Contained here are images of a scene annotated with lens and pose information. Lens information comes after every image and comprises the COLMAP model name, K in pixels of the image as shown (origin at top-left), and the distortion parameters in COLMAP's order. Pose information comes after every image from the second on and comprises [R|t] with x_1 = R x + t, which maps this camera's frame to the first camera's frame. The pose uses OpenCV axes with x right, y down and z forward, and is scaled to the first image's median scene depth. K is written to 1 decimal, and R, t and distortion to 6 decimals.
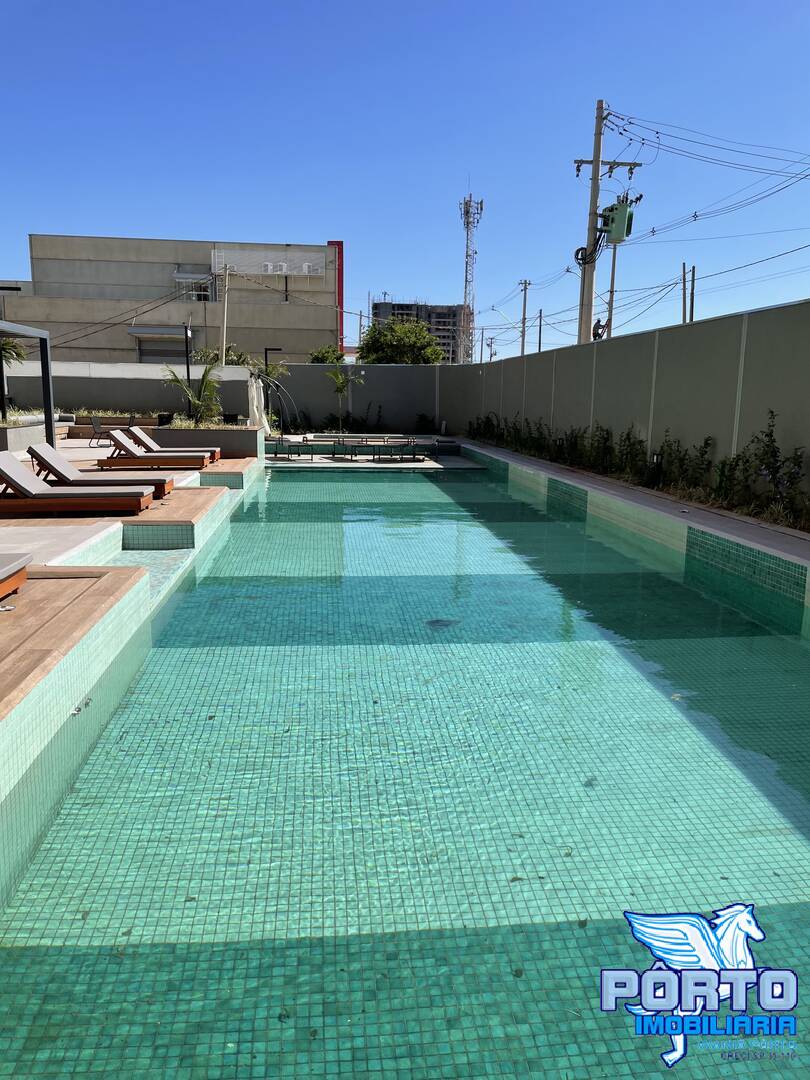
lens RADIAL K [[831.3, 0, 384.9], [0, 831.3, 525.9], [0, 0, 1]] dist [0.087275, -0.120523]
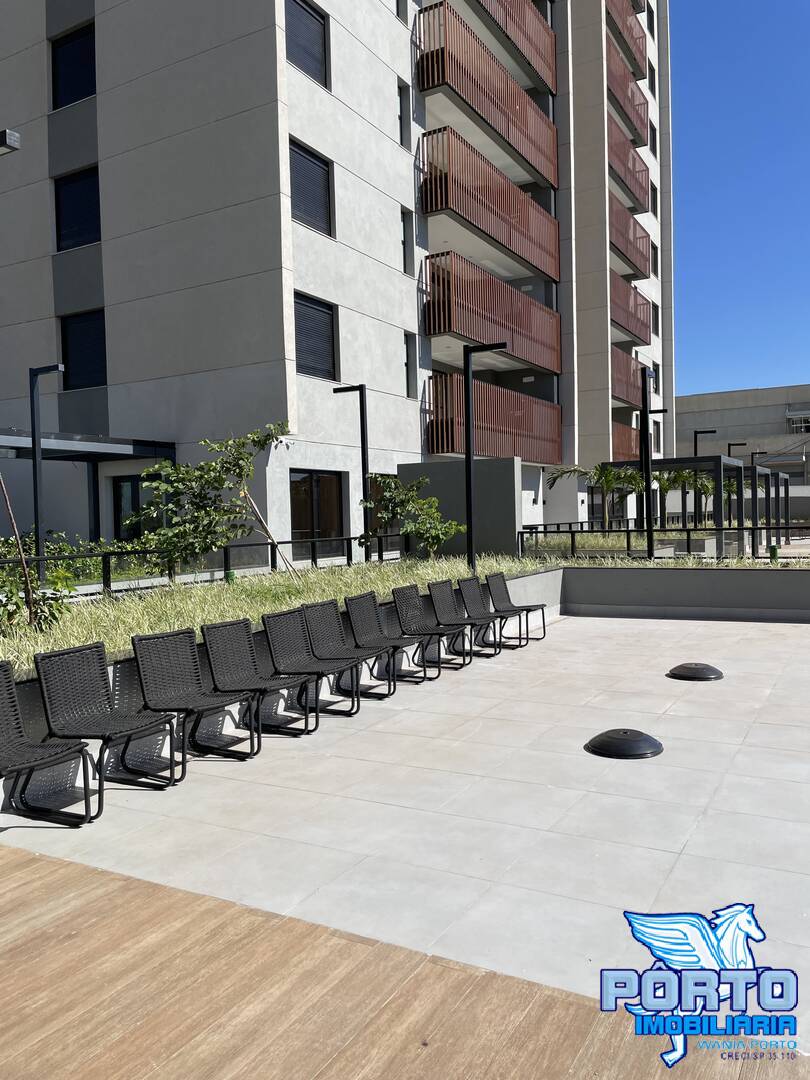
lens RADIAL K [[831.3, 0, 414.4], [0, 831.3, 533.1], [0, 0, 1]] dist [0.087275, -0.120523]
pose [[0.837185, -0.026056, -0.546299, -0.030008], [-0.043554, 0.992516, -0.114084, 0.049504], [0.545183, 0.119303, 0.829784, -0.337198]]
